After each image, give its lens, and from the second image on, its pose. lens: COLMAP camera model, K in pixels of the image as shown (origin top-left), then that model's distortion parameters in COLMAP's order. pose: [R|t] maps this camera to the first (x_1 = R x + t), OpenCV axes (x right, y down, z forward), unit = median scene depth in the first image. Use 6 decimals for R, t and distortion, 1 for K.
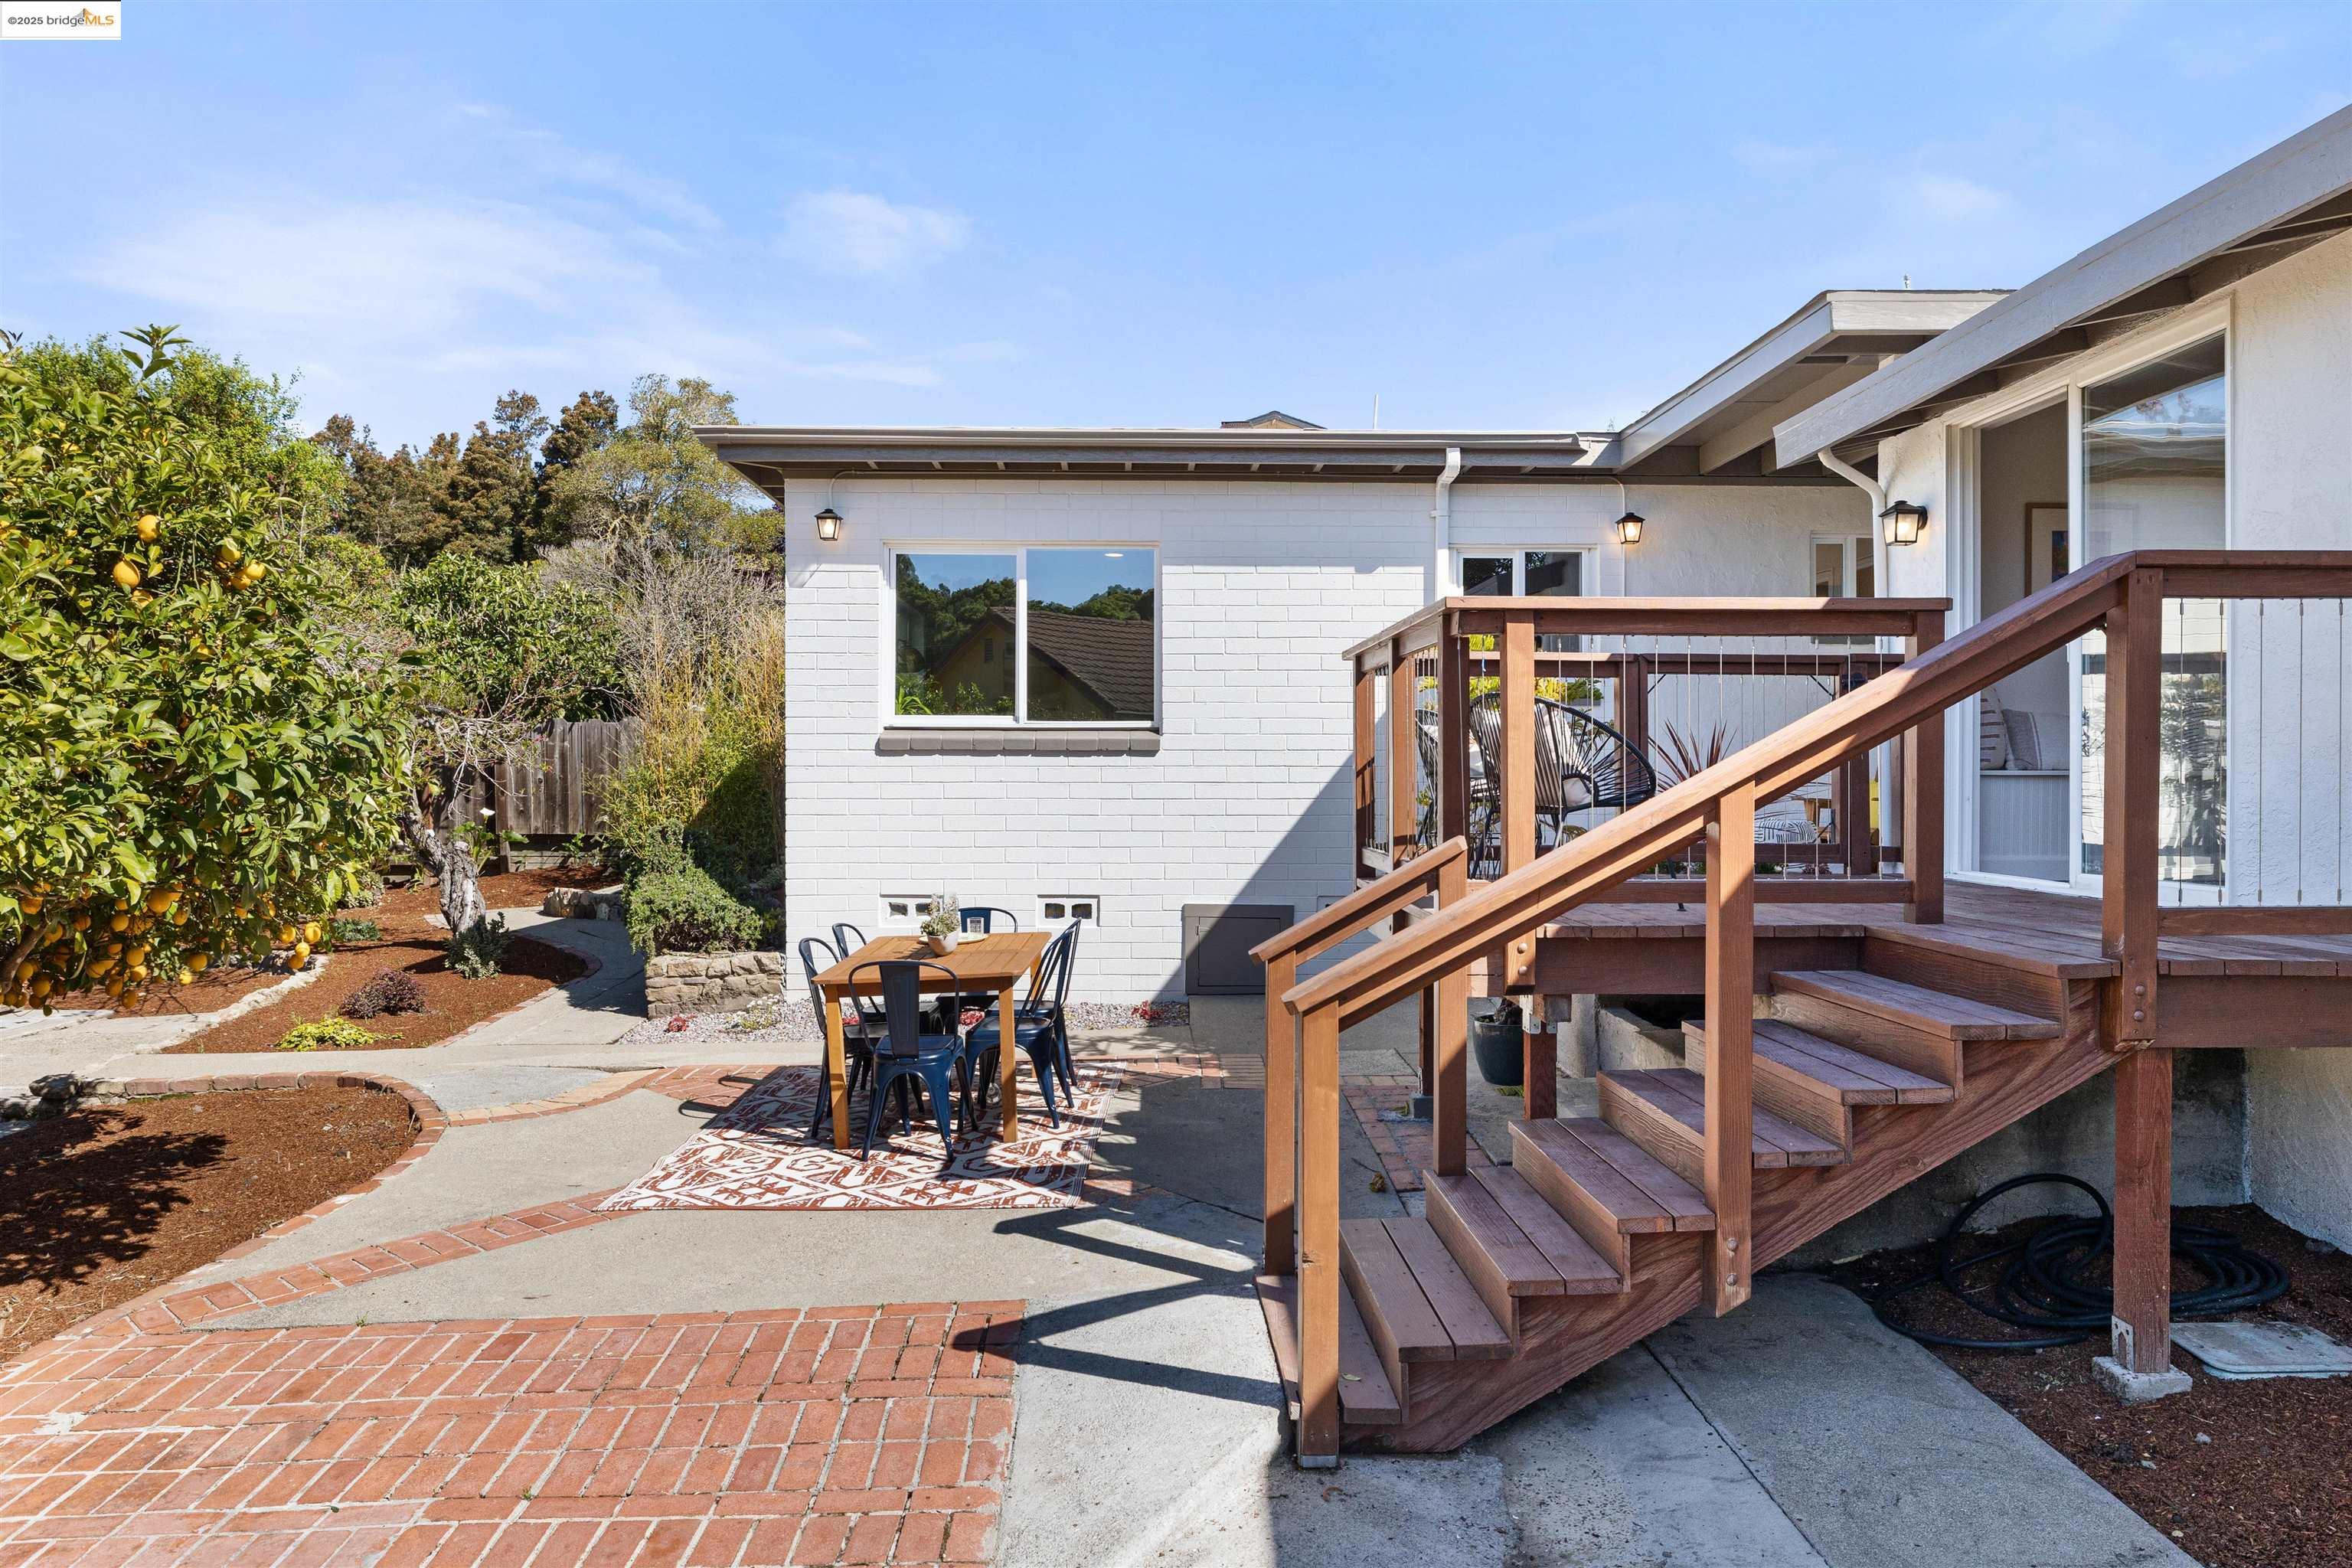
lens RADIAL K [[1559.5, 0, 1176.4], [0, 1559.5, 787.9], [0, 0, 1]] dist [-0.003845, 0.000547]
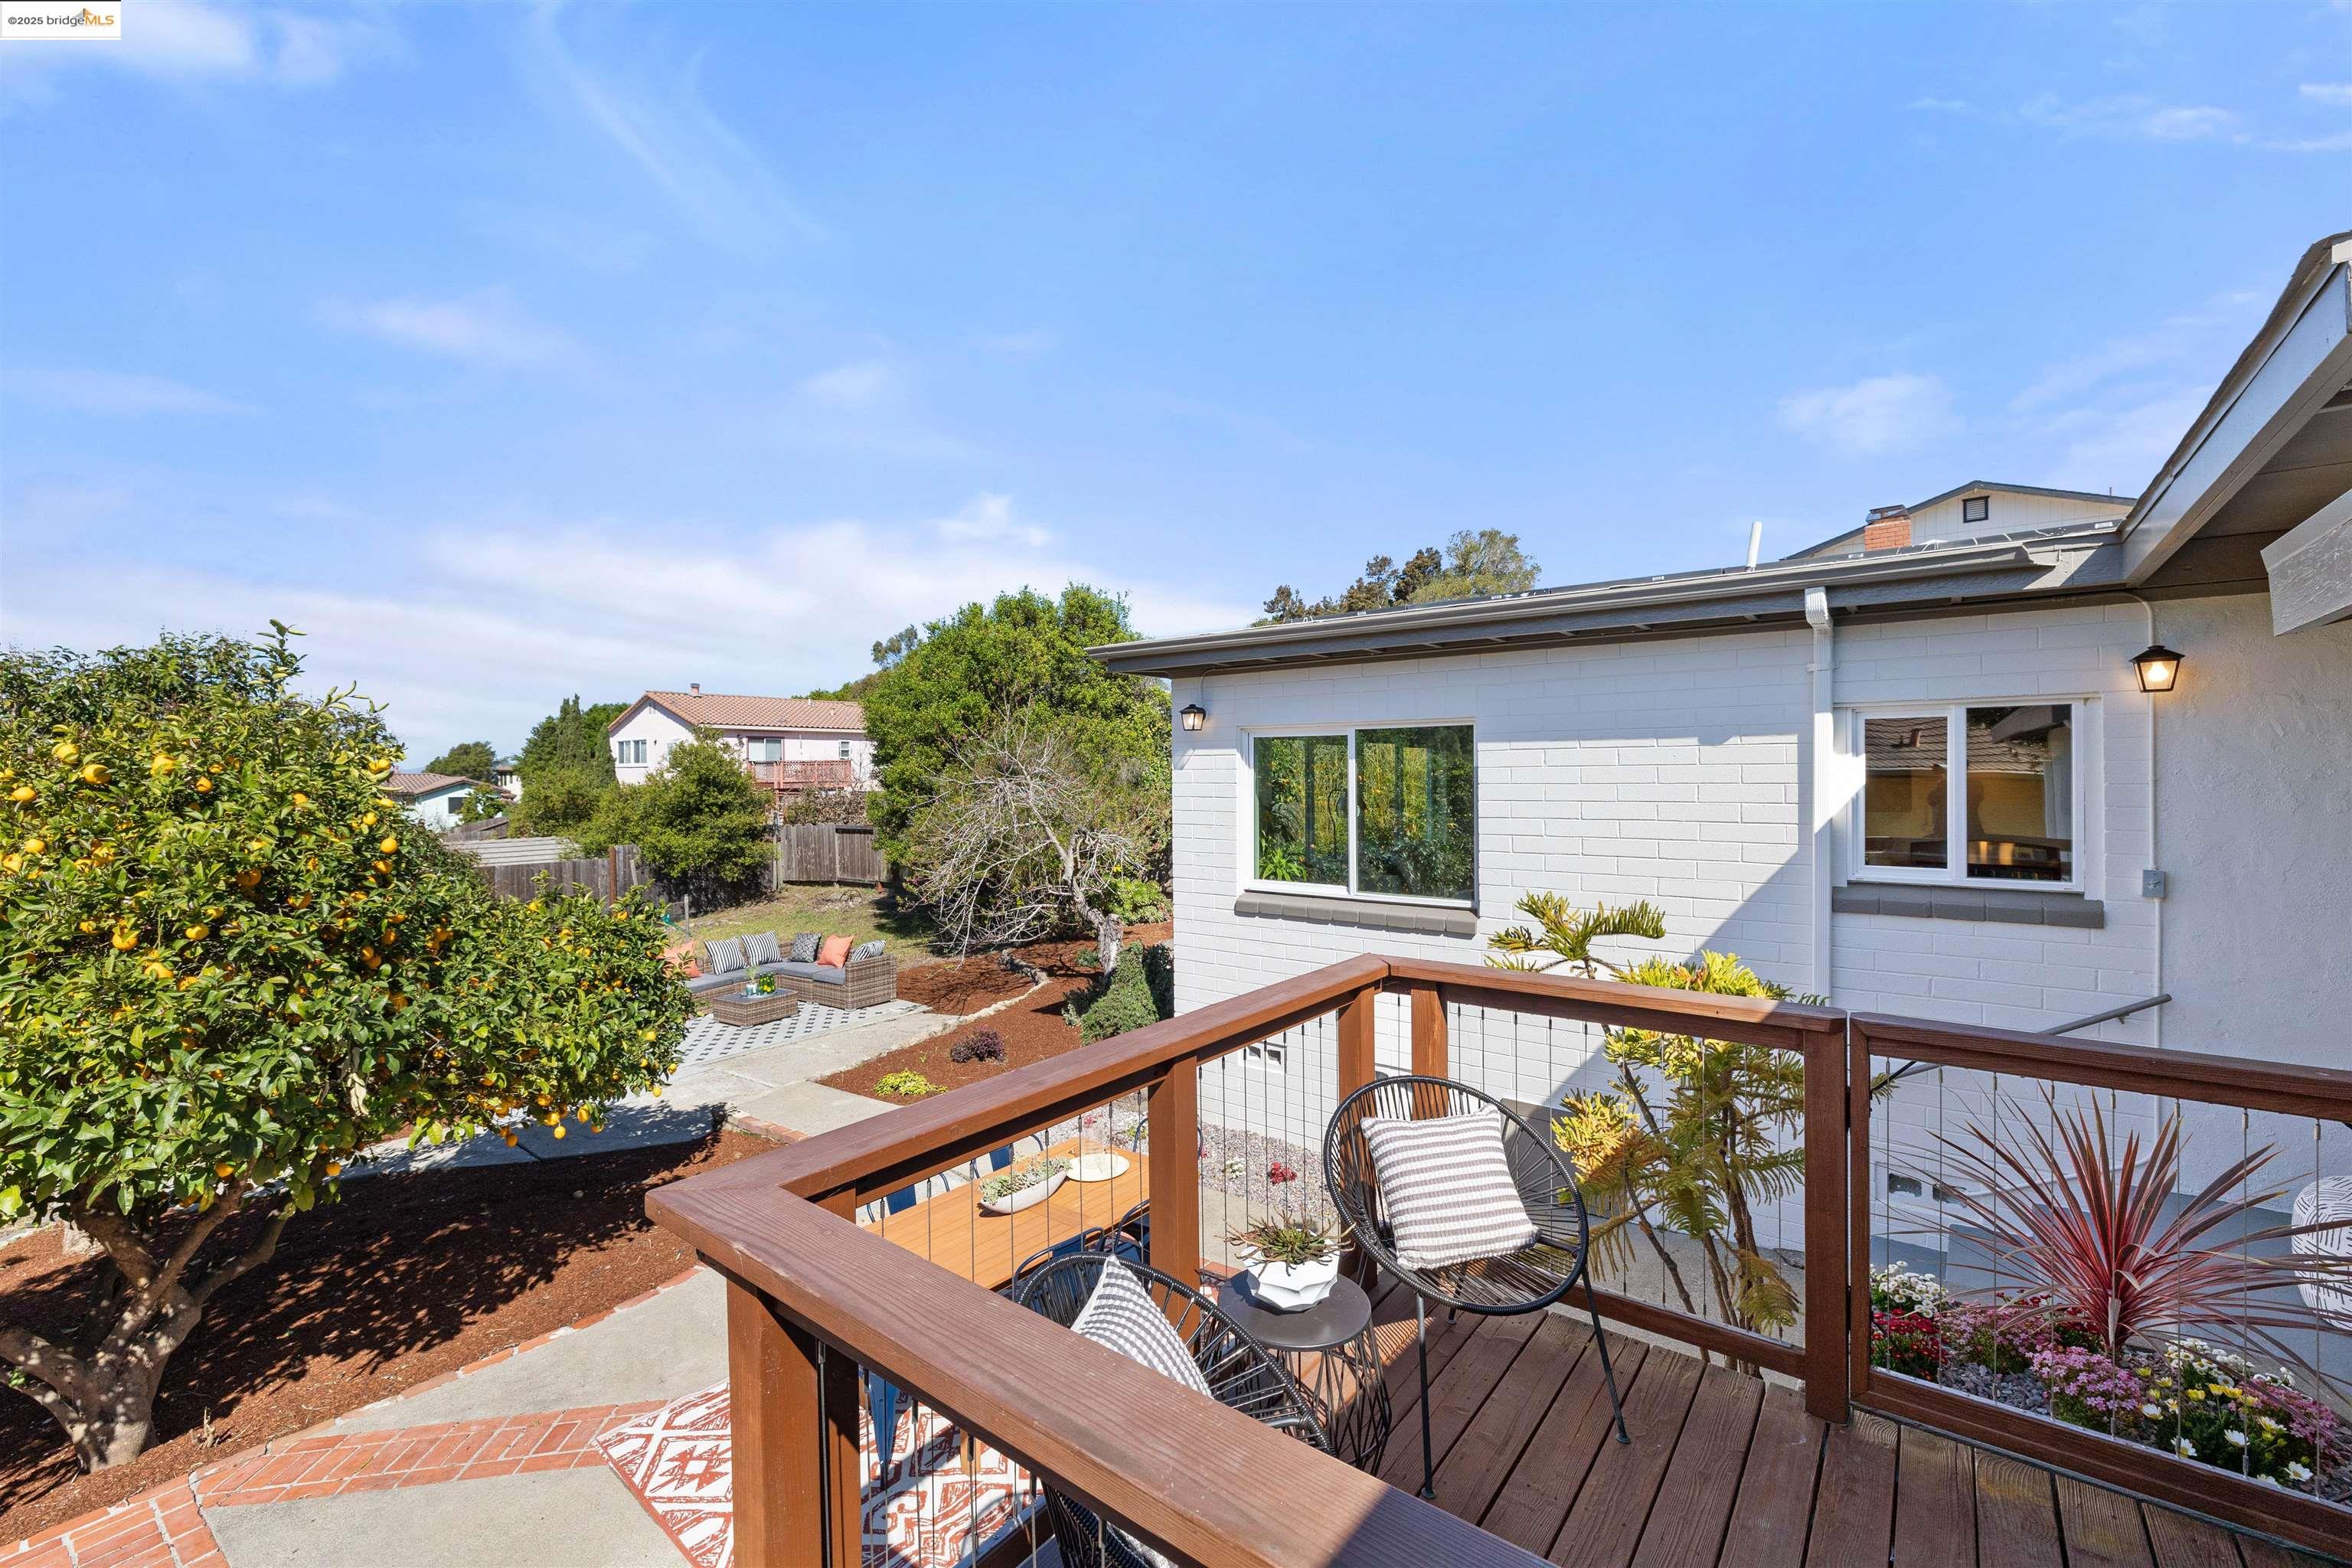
lens RADIAL K [[994.5, 0, 1173.0], [0, 994.5, 773.8], [0, 0, 1]] dist [0.006836, -0.000279]
pose [[0.769425, -0.005972, -0.638710, 0.238799], [0.001893, 0.999973, -0.007069, -0.119002], [0.638735, 0.004230, 0.769415, 0.406204]]
